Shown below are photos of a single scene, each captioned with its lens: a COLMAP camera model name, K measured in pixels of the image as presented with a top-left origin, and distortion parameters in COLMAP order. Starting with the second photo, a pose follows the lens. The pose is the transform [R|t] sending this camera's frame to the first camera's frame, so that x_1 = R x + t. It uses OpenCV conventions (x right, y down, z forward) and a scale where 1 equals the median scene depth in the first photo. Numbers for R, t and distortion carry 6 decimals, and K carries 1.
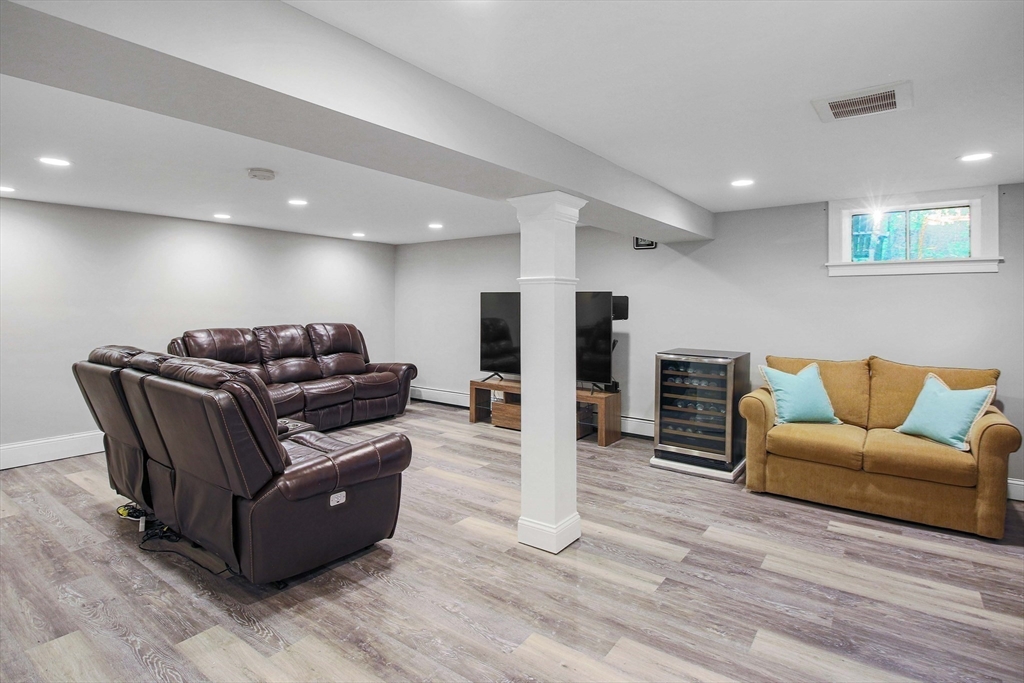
lens RADIAL K [[530.5, 0, 509.4], [0, 530.5, 311.9], [0, 0, 1]] dist [0.003216, -0.016059]
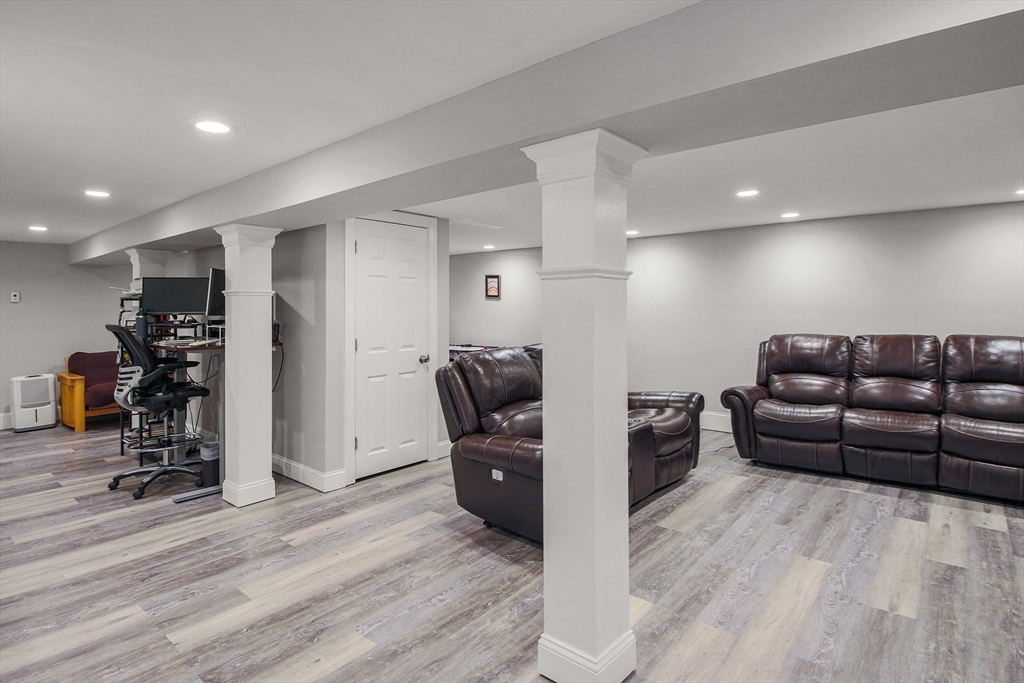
lens RADIAL K [[530.5, 0, 509.4], [0, 530.5, 311.9], [0, 0, 1]] dist [0.003216, -0.016059]
pose [[-0.071739, 0.001247, -0.997423, 0.560724], [-0.007931, 0.999967, 0.001820, -0.007967], [0.997392, 0.008041, -0.071726, 0.731264]]
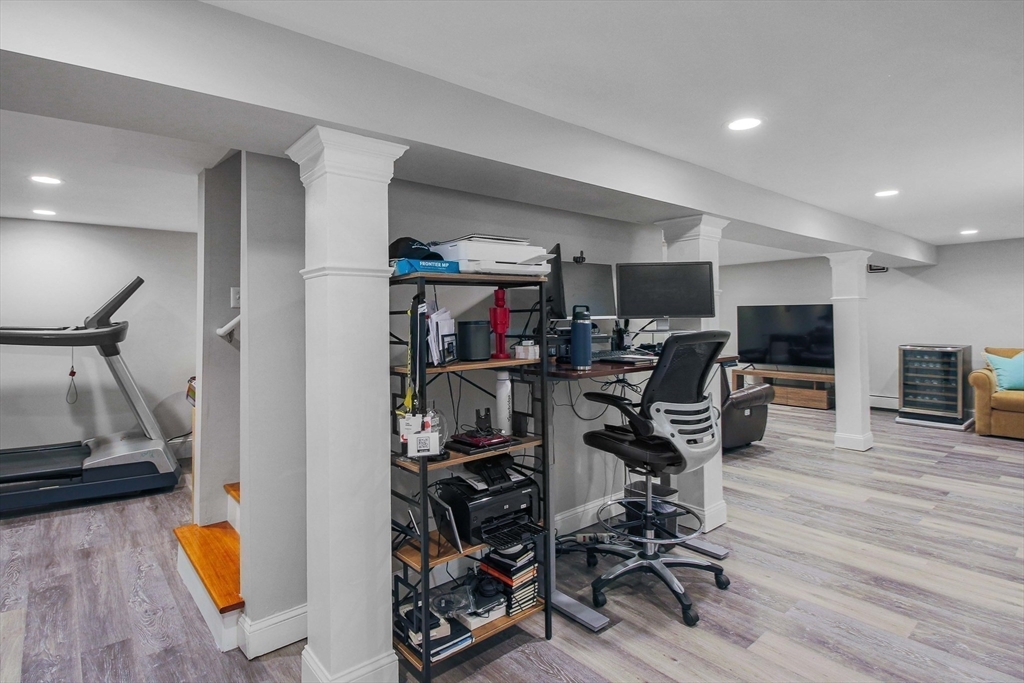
lens RADIAL K [[530.5, 0, 509.4], [0, 530.5, 311.9], [0, 0, 1]] dist [0.003216, -0.016059]
pose [[0.971694, -0.014954, -0.235769, -0.470465], [0.009351, 0.999647, -0.024865, 0.012627], [0.236058, 0.021956, 0.971491, -0.750965]]
